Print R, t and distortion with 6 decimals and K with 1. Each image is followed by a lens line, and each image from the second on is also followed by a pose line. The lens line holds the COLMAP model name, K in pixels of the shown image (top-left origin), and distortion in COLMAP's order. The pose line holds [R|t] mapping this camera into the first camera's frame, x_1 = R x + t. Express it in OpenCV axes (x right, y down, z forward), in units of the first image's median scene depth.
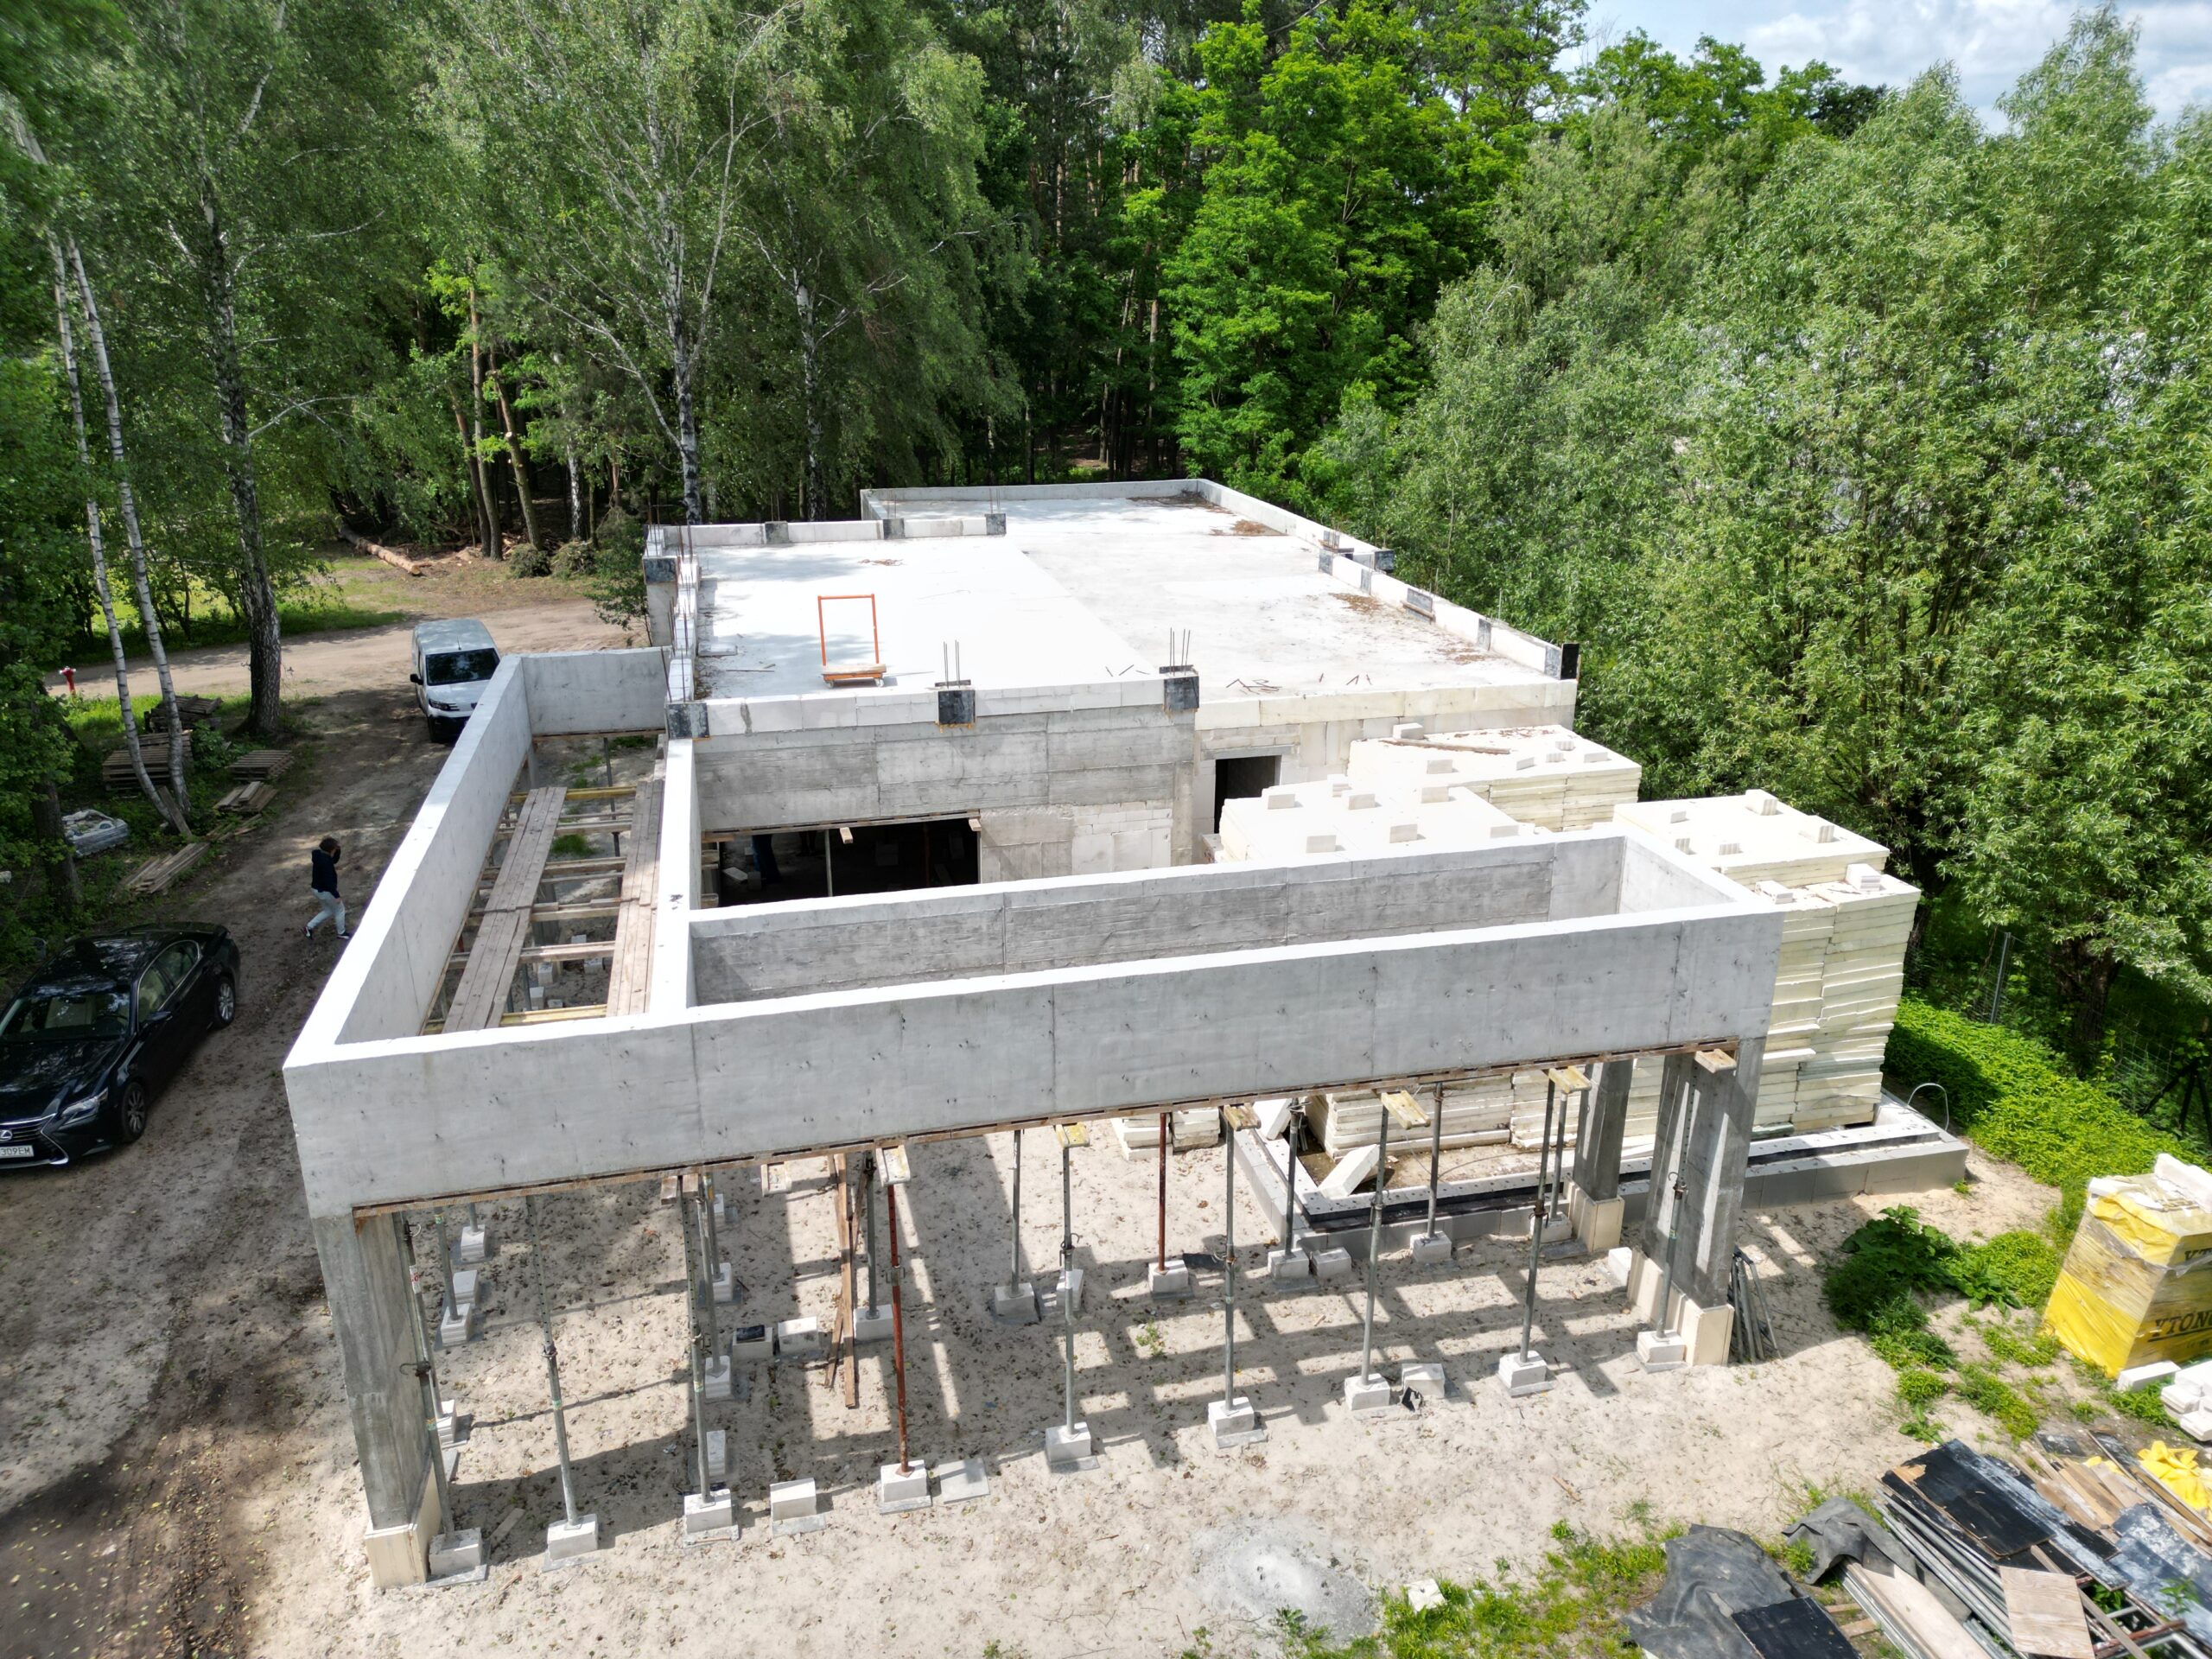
lens RADIAL K [[1540.1, 0, 1106.0], [0, 1540.1, 829.5], [0, 0, 1]] dist [0.081810, -0.080710]
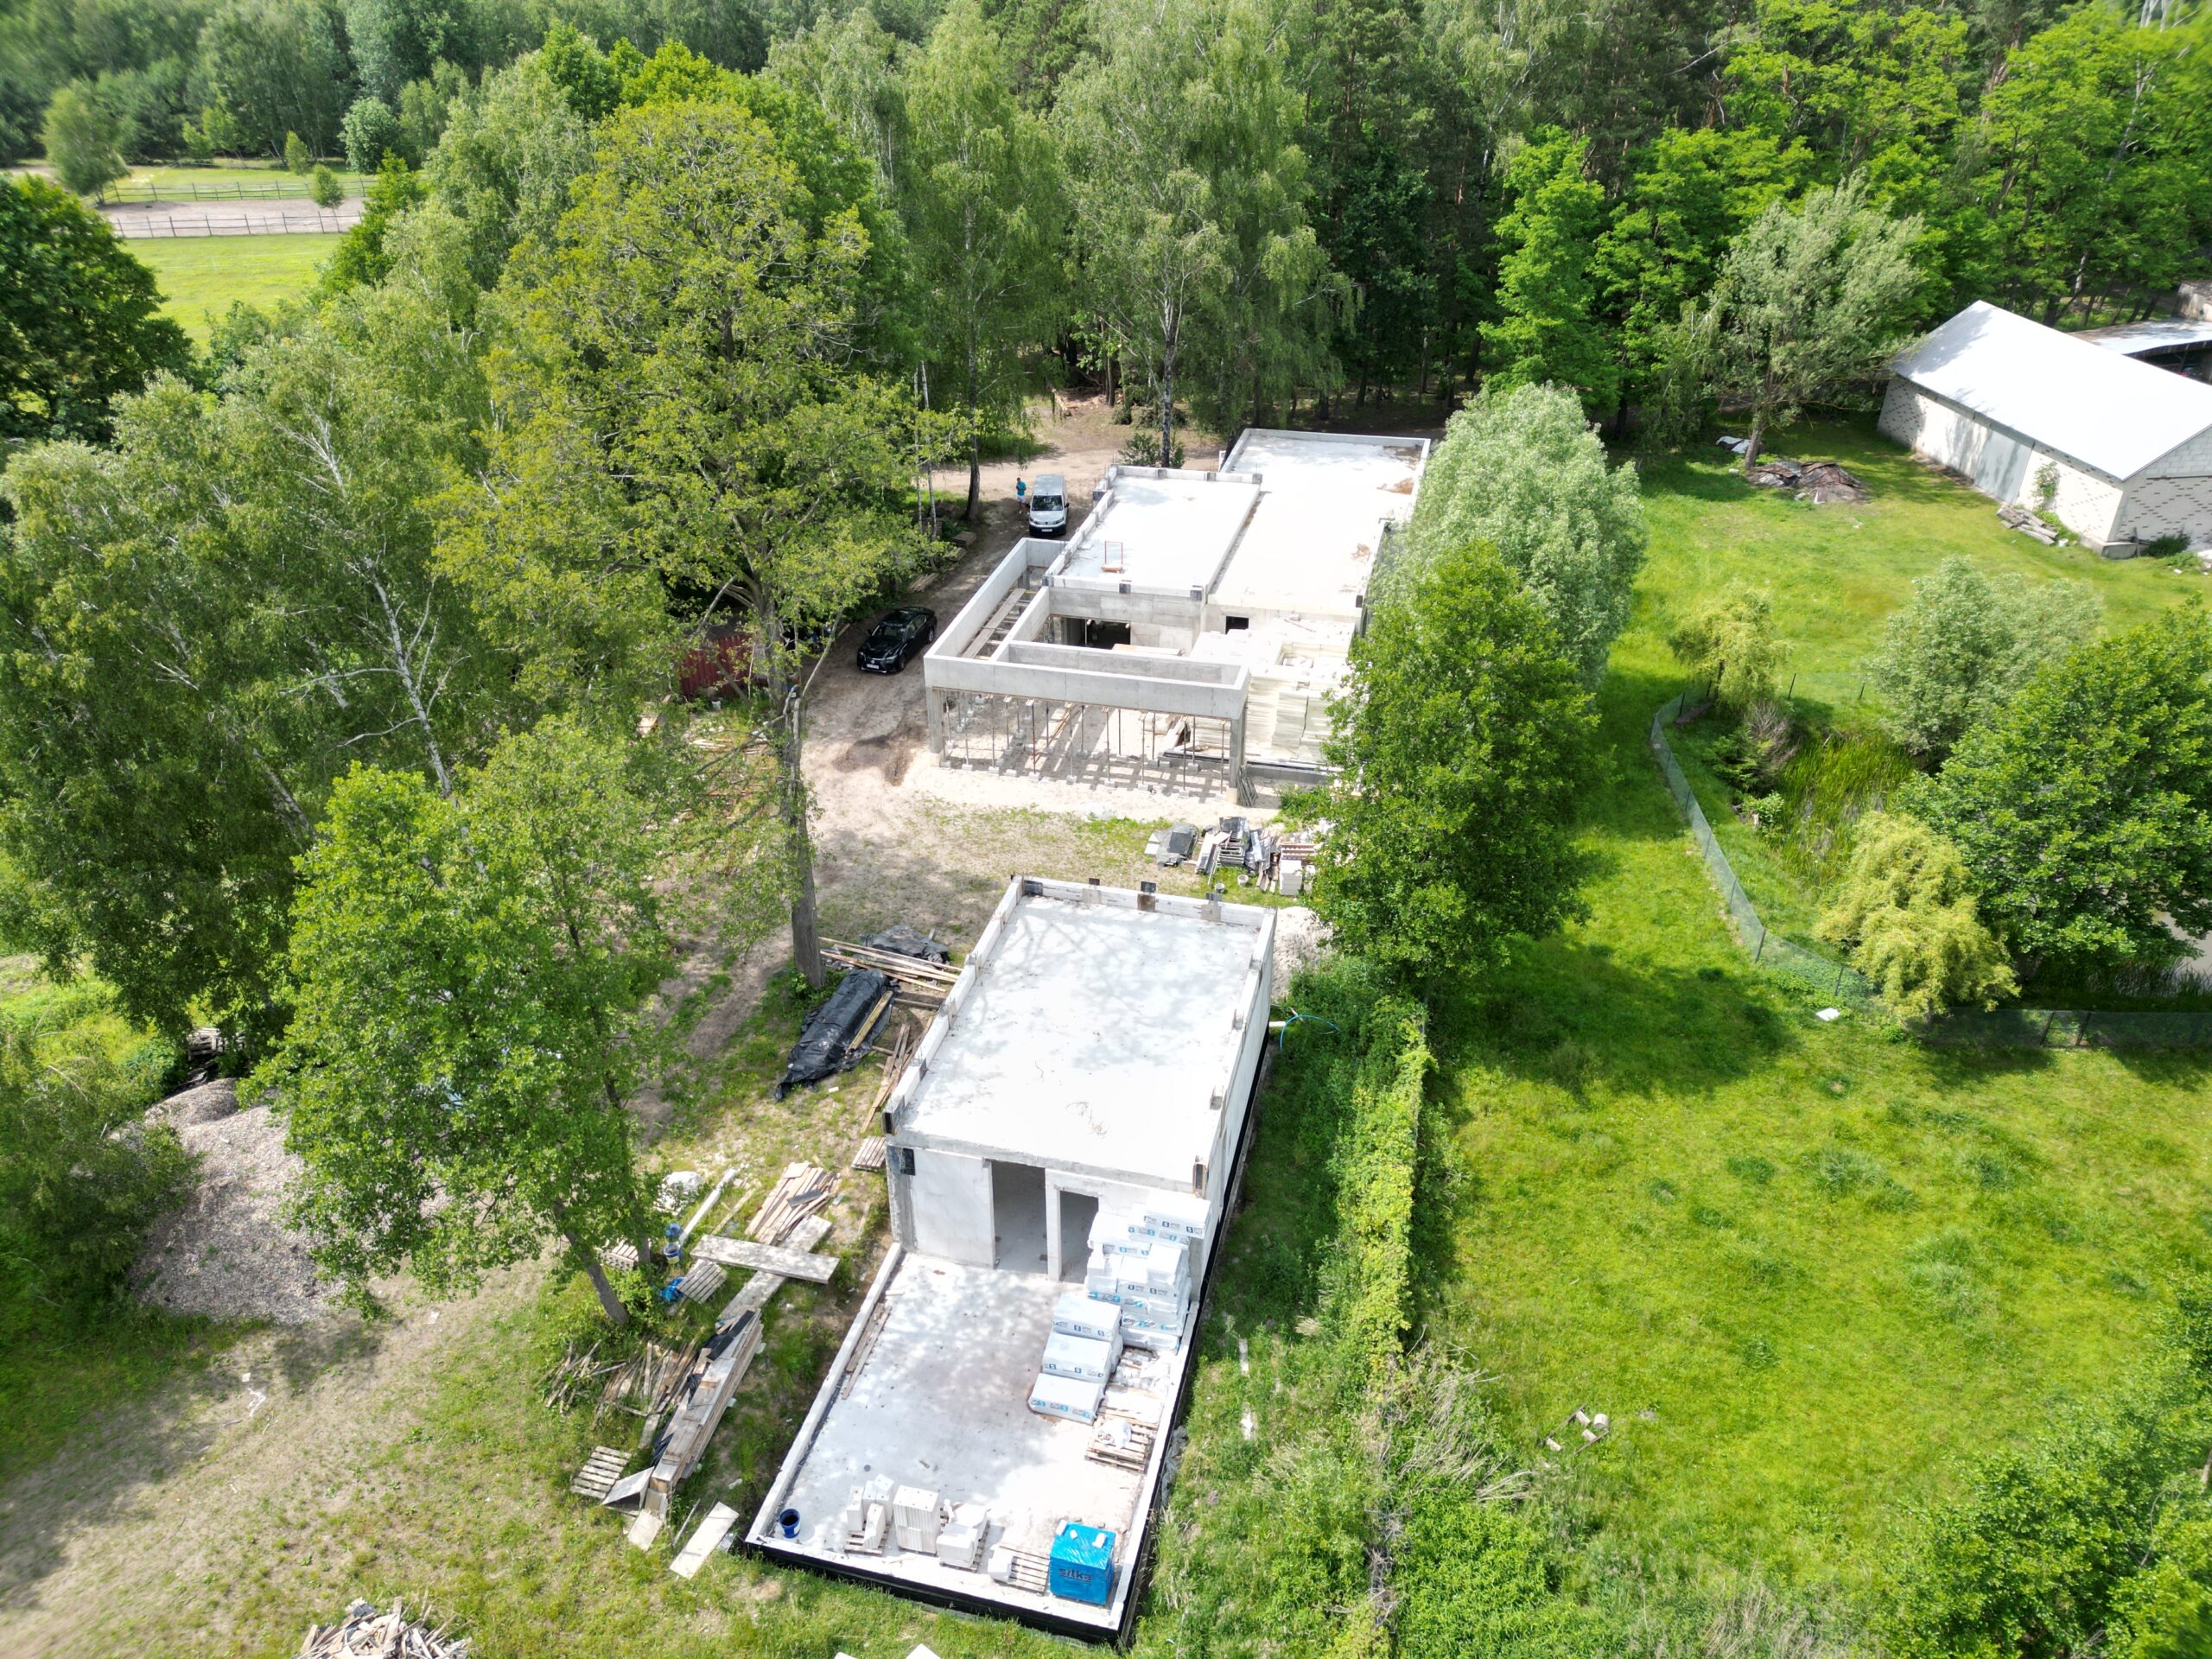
lens RADIAL K [[1540.1, 0, 1106.0], [0, 1540.1, 829.5], [0, 0, 1]] dist [0.081810, -0.080710]
pose [[0.888948, 0.233182, -0.394205, 1.522047], [-0.152291, 0.962208, 0.225748, -0.384368], [0.431948, -0.140645, 0.890865, -2.378320]]
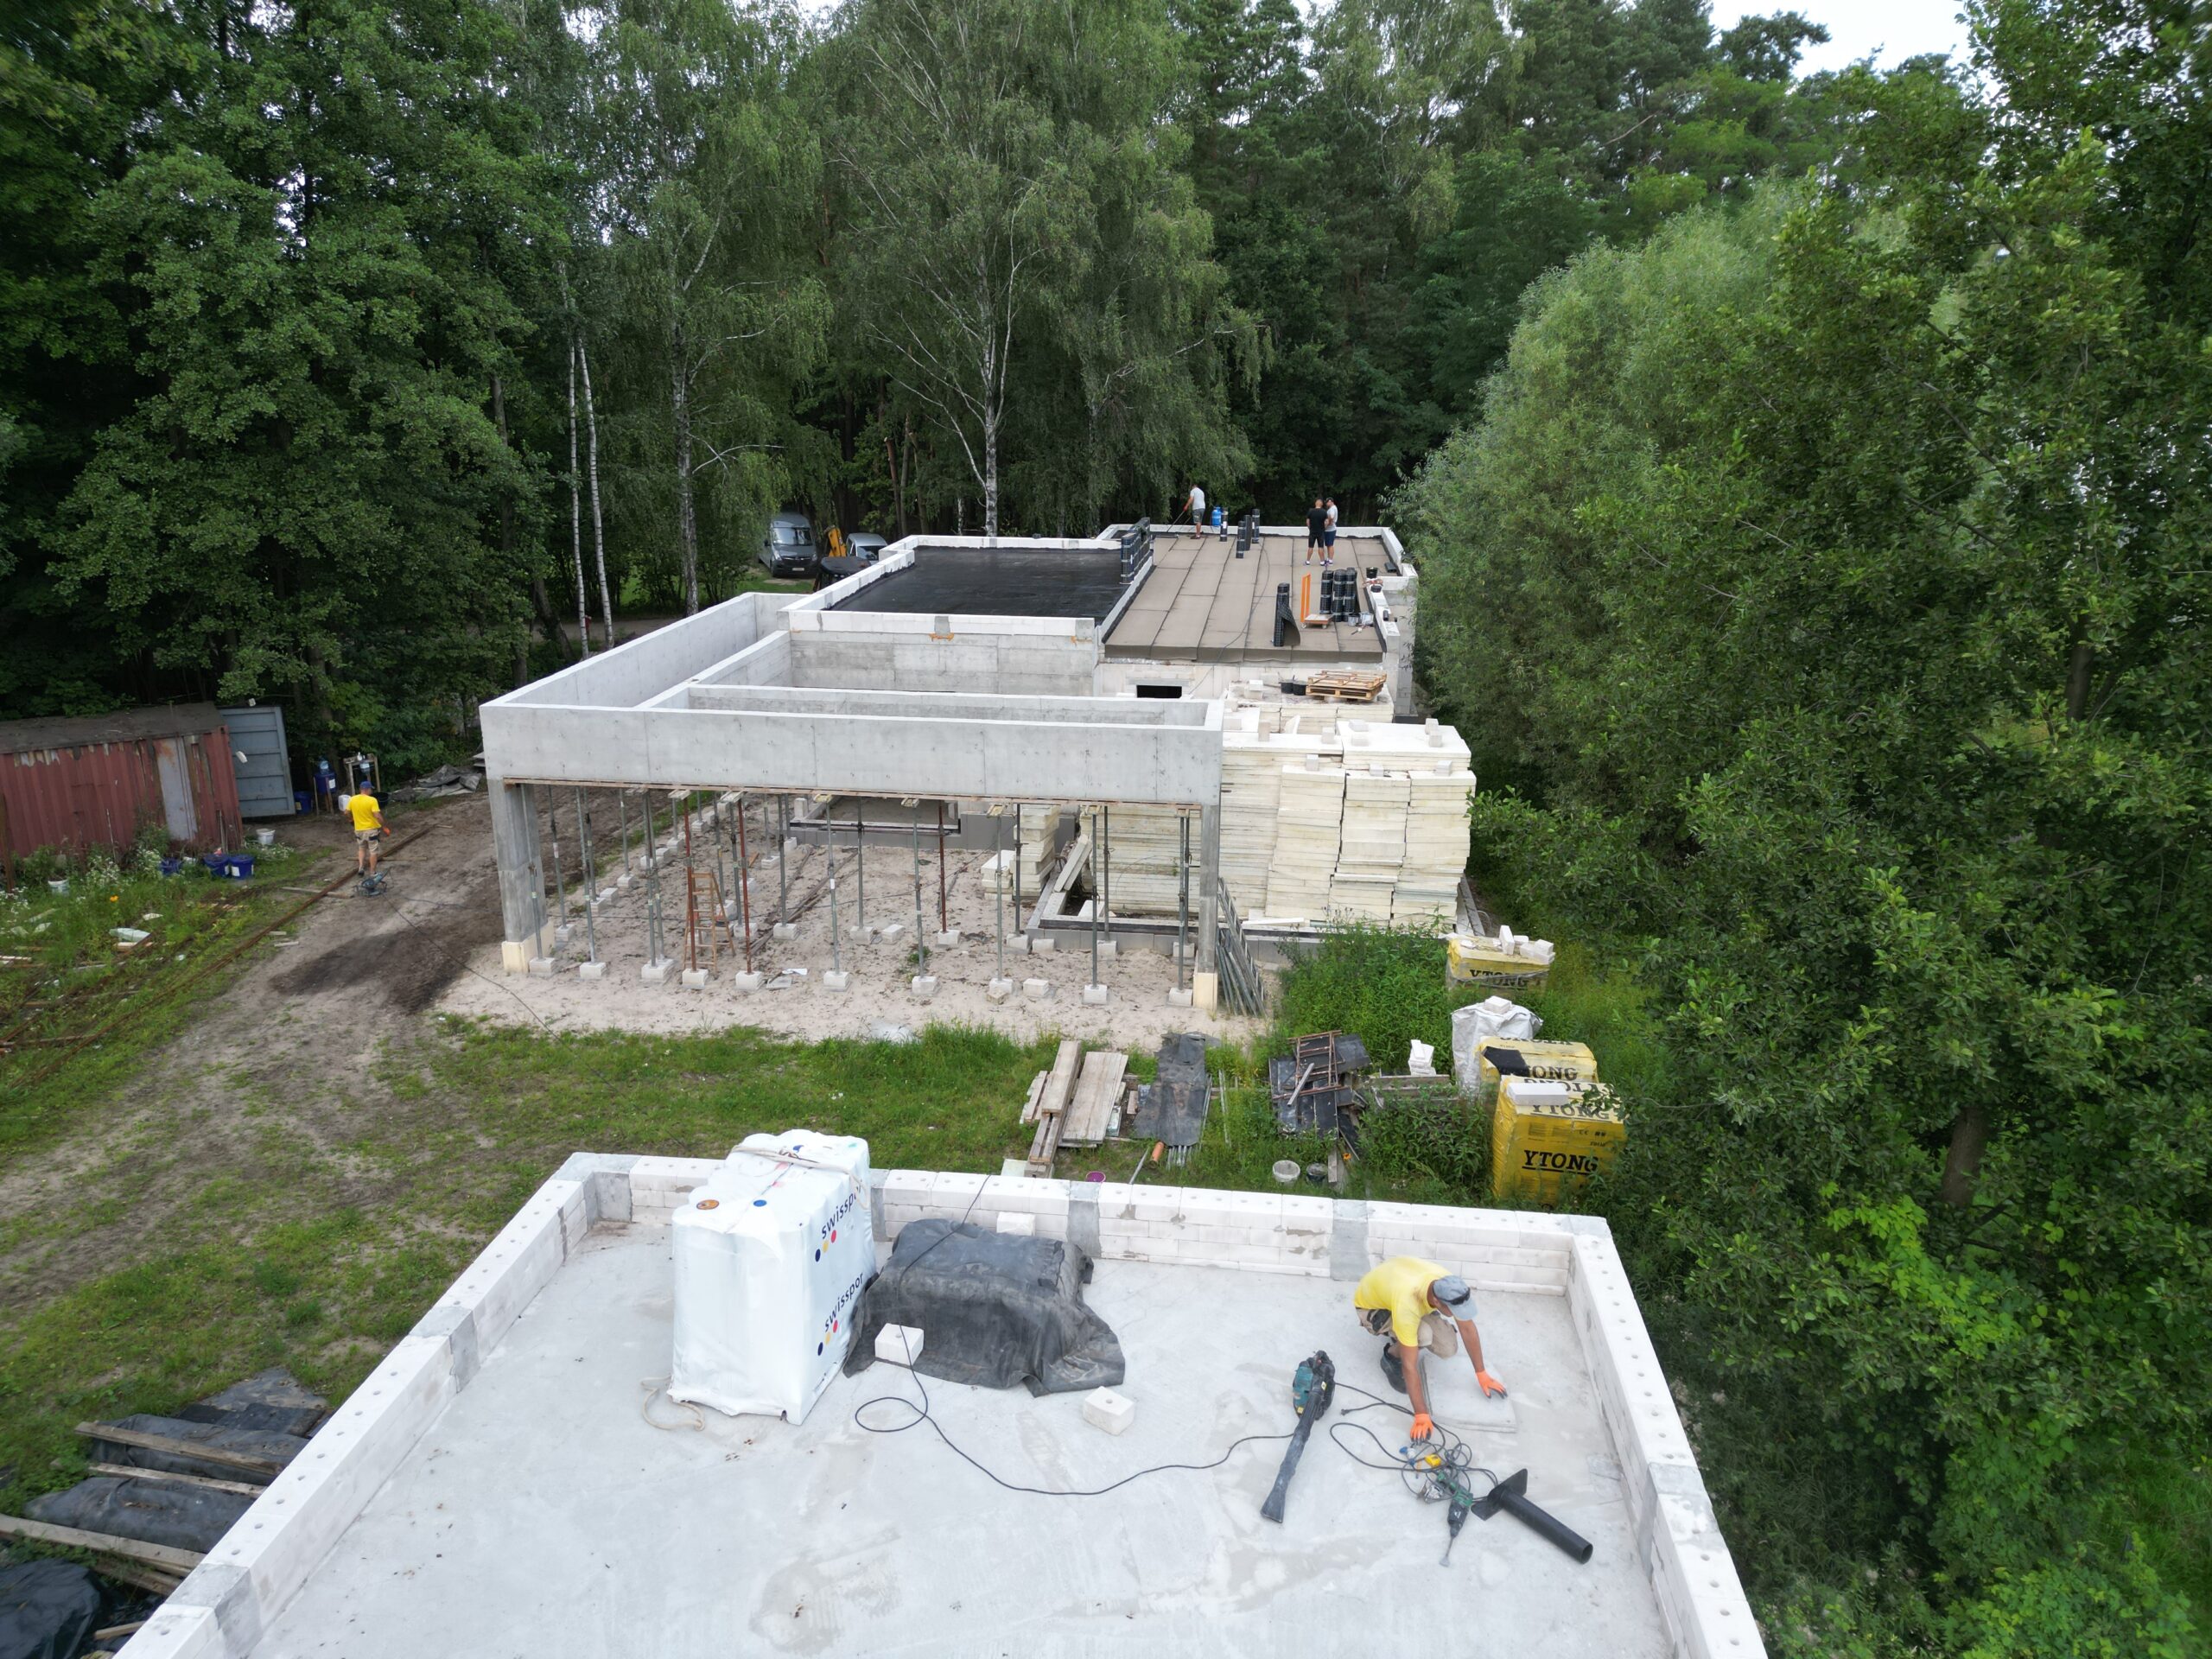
lens RADIAL K [[1560.9, 0, 1106.0], [0, 1560.9, 829.5], [0, 0, 1]] dist [0.048314, -0.078503]
pose [[0.942520, 0.105565, -0.317036, 0.747650], [-0.126075, 0.991007, -0.044828, 0.227412], [0.309453, 0.082222, 0.947353, -0.614316]]
